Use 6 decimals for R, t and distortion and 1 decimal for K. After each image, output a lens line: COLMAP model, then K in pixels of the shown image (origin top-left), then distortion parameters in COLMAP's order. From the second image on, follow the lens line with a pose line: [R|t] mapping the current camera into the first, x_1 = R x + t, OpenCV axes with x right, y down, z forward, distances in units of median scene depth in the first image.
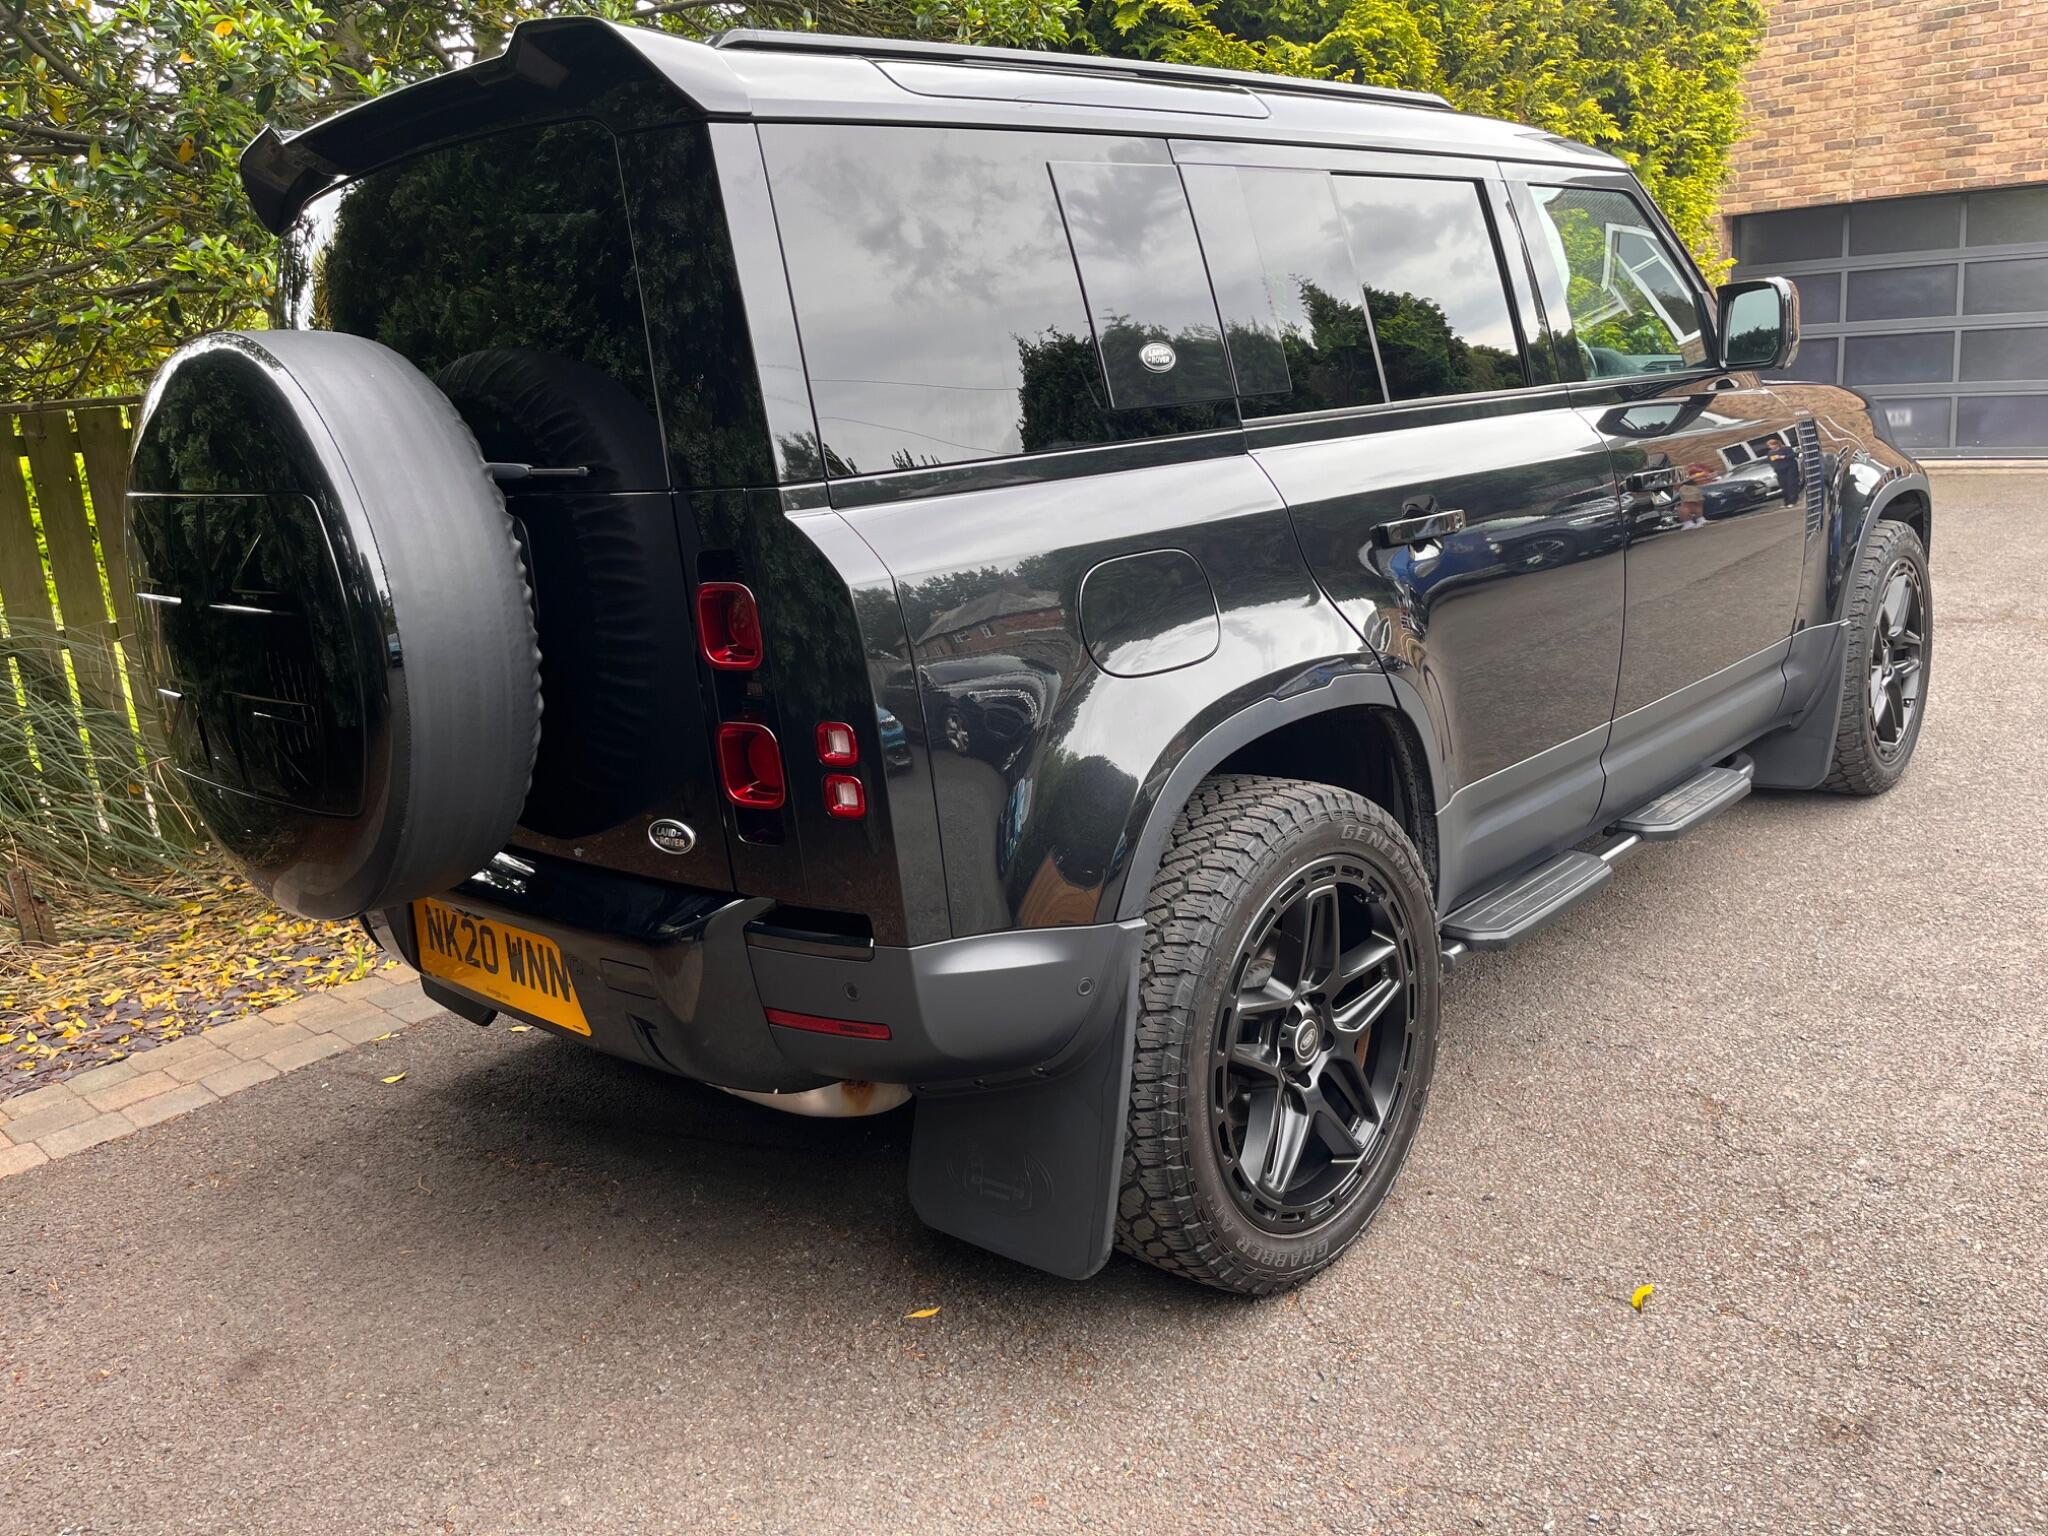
lens RADIAL K [[1551.0, 0, 1040.0], [0, 1551.0, 762.5], [0, 0, 1]] dist [0.071327, -0.107898]
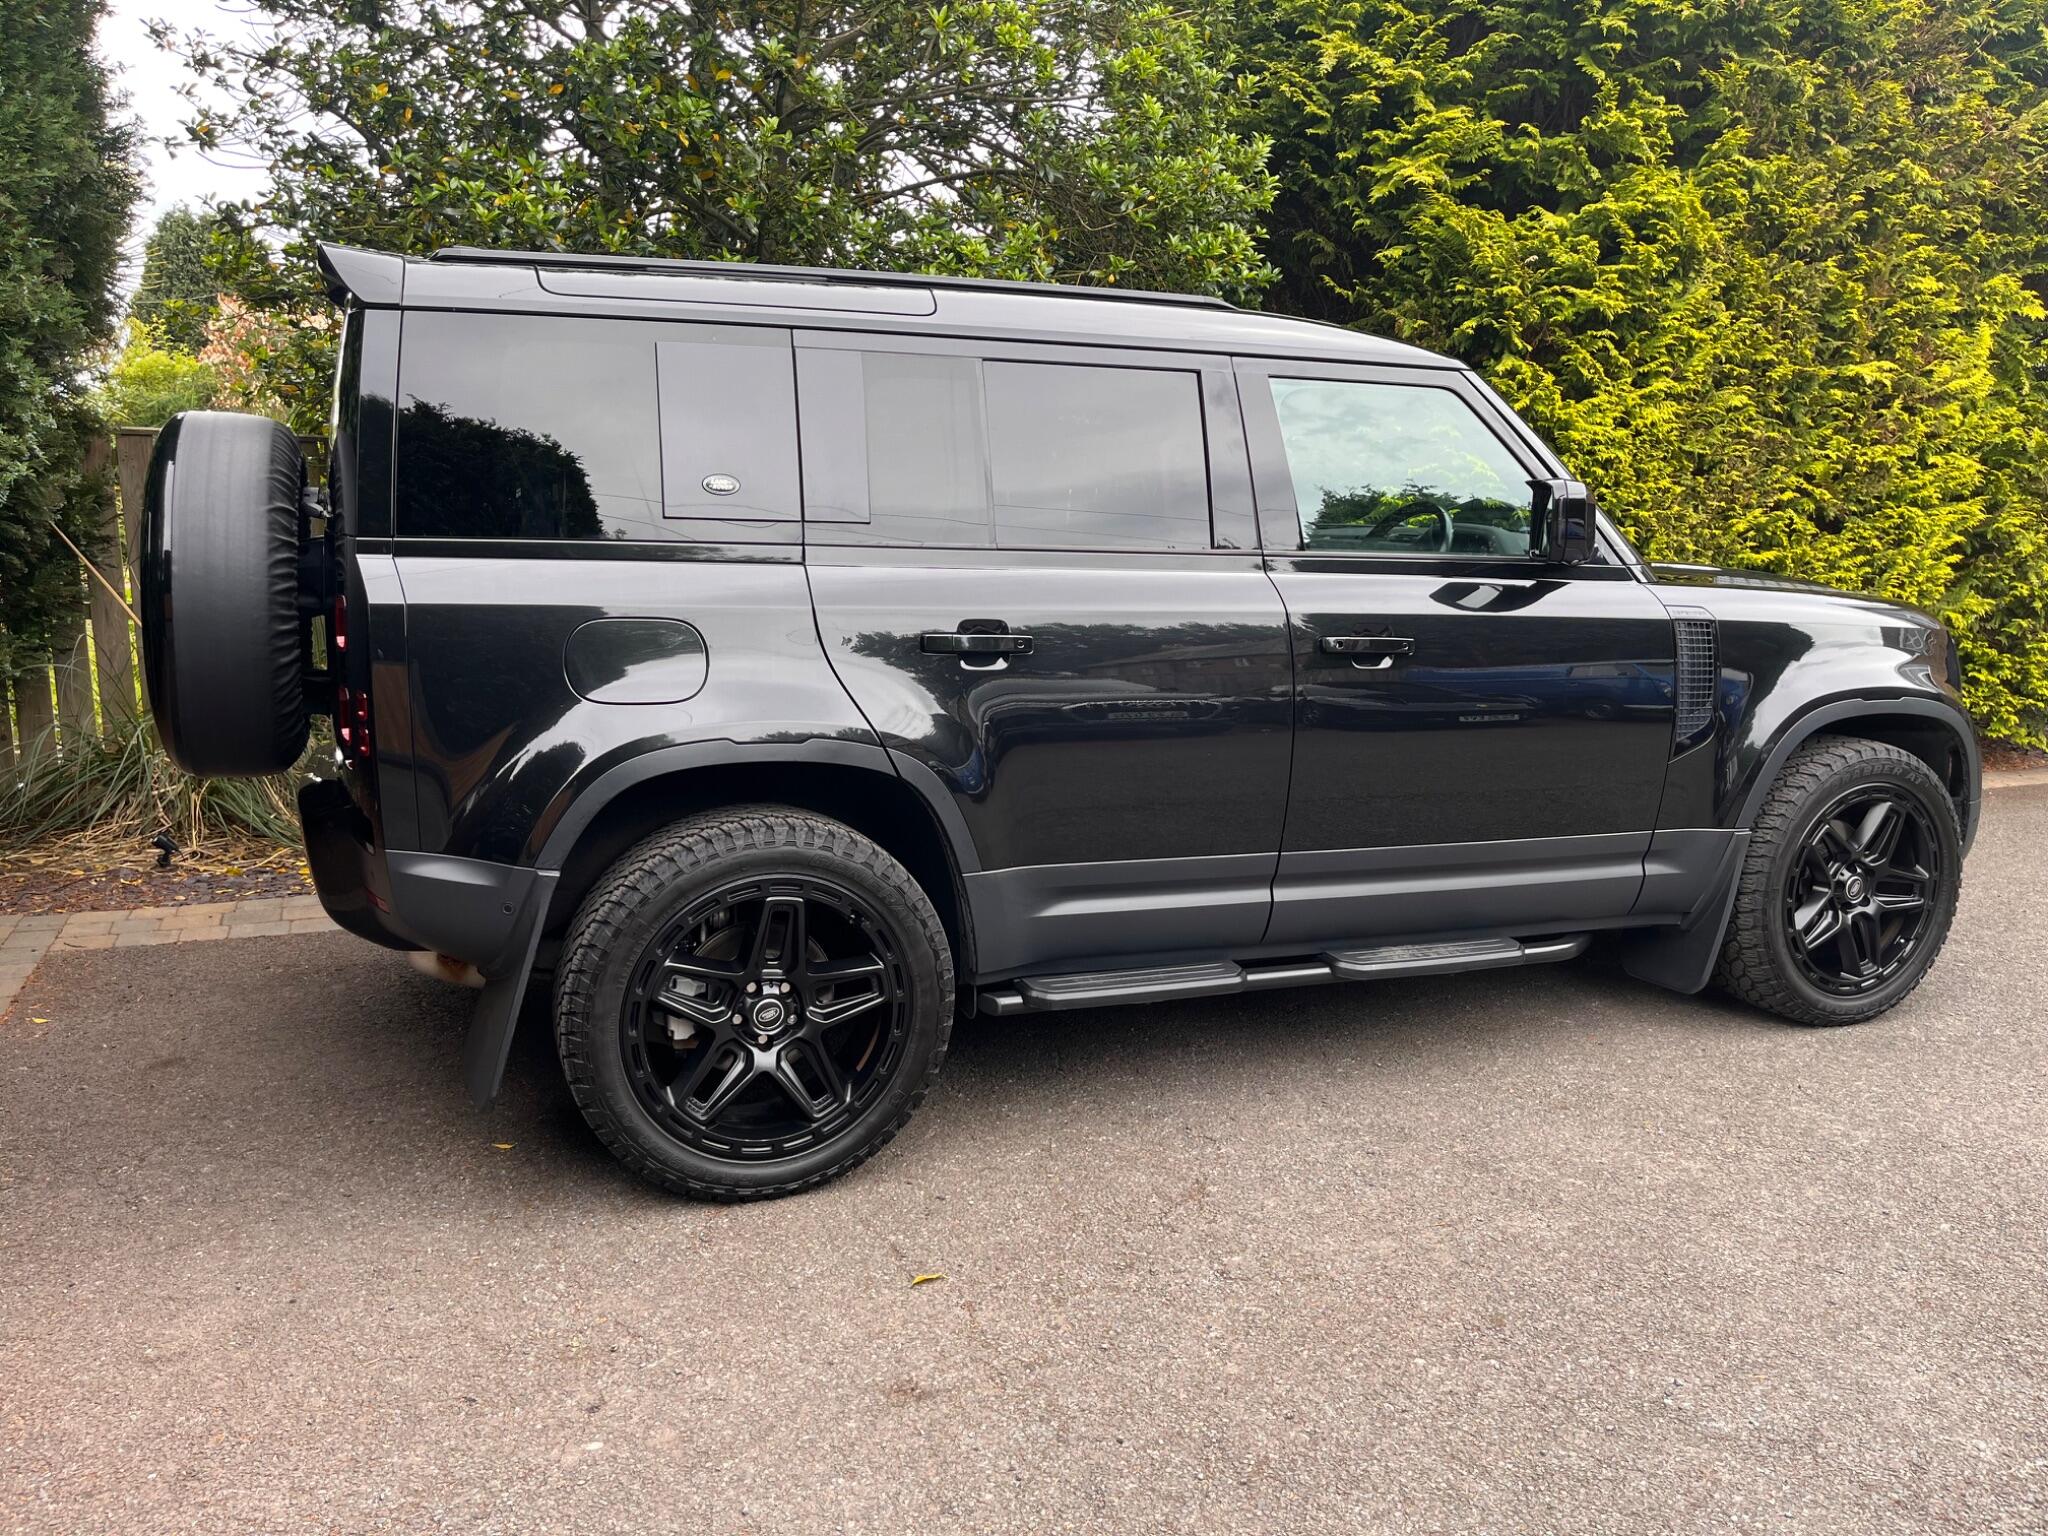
lens RADIAL K [[1551.0, 0, 1039.2], [0, 1551.0, 762.1], [0, 0, 1]] dist [0.071327, -0.107898]
pose [[0.900673, 0.173068, -0.398541, 0.520091], [-0.196351, 0.980368, -0.018009, -0.029409], [0.387600, 0.094475, 0.916974, -0.070778]]
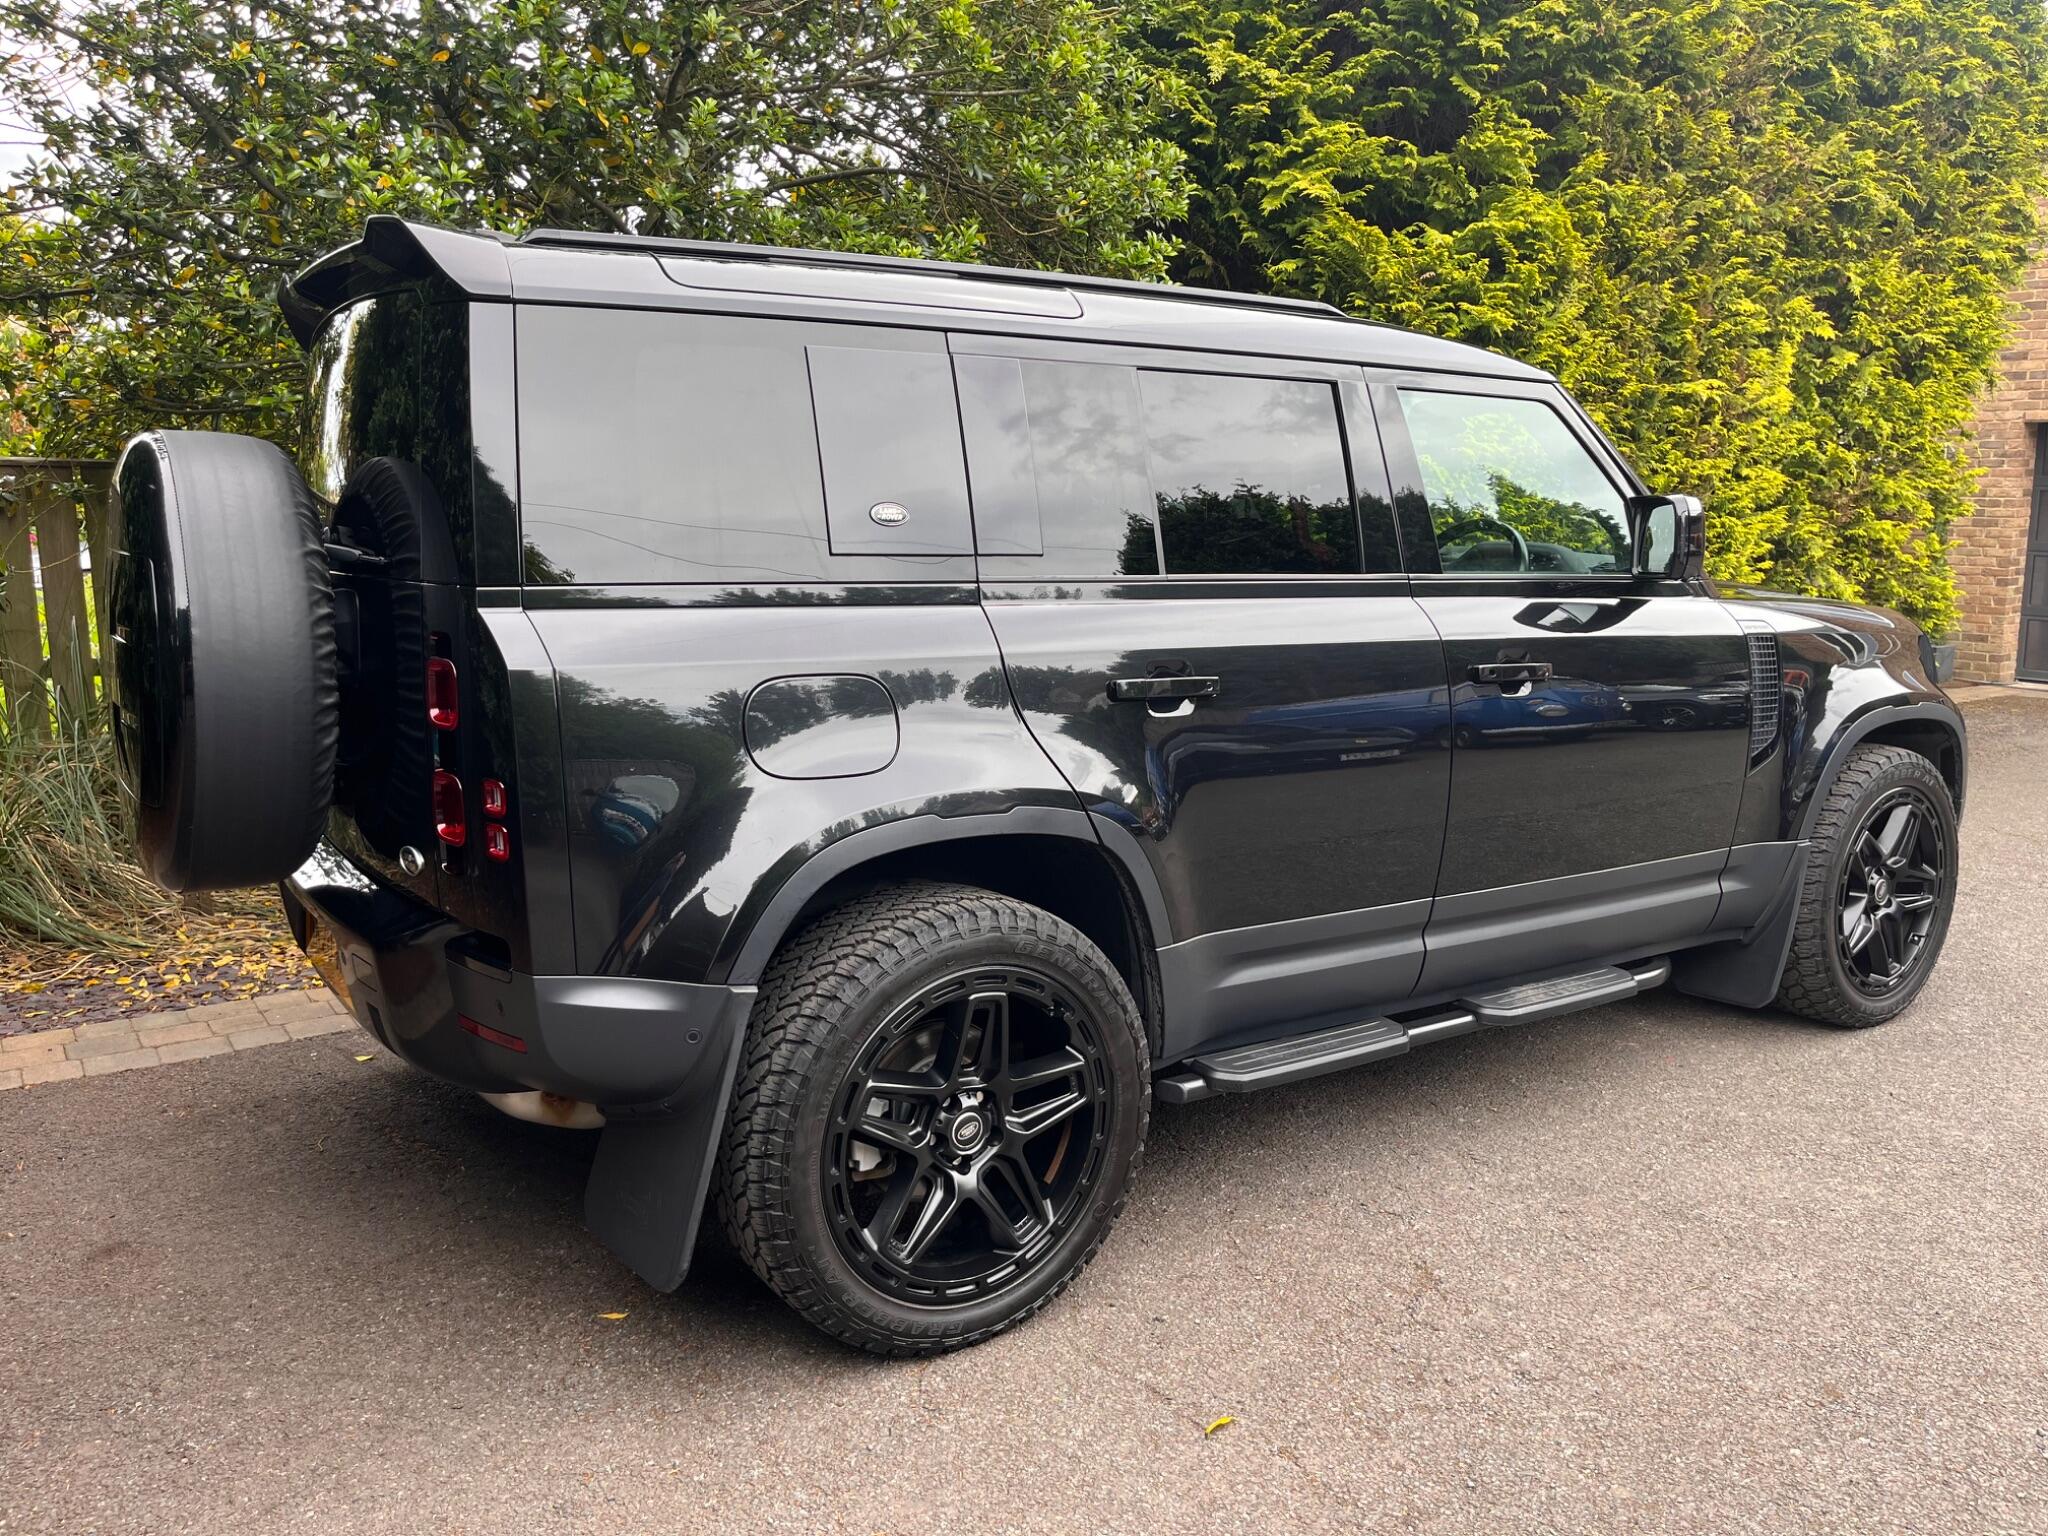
lens RADIAL K [[1551.0, 0, 1039.7], [0, 1551.0, 766.7], [0, 0, 1]] dist [0.071327, -0.107898]
pose [[0.971116, 0.124555, -0.203520, 0.252636], [-0.139602, 0.988310, -0.061274, -0.010167], [0.193509, 0.087916, 0.977151, -0.055622]]
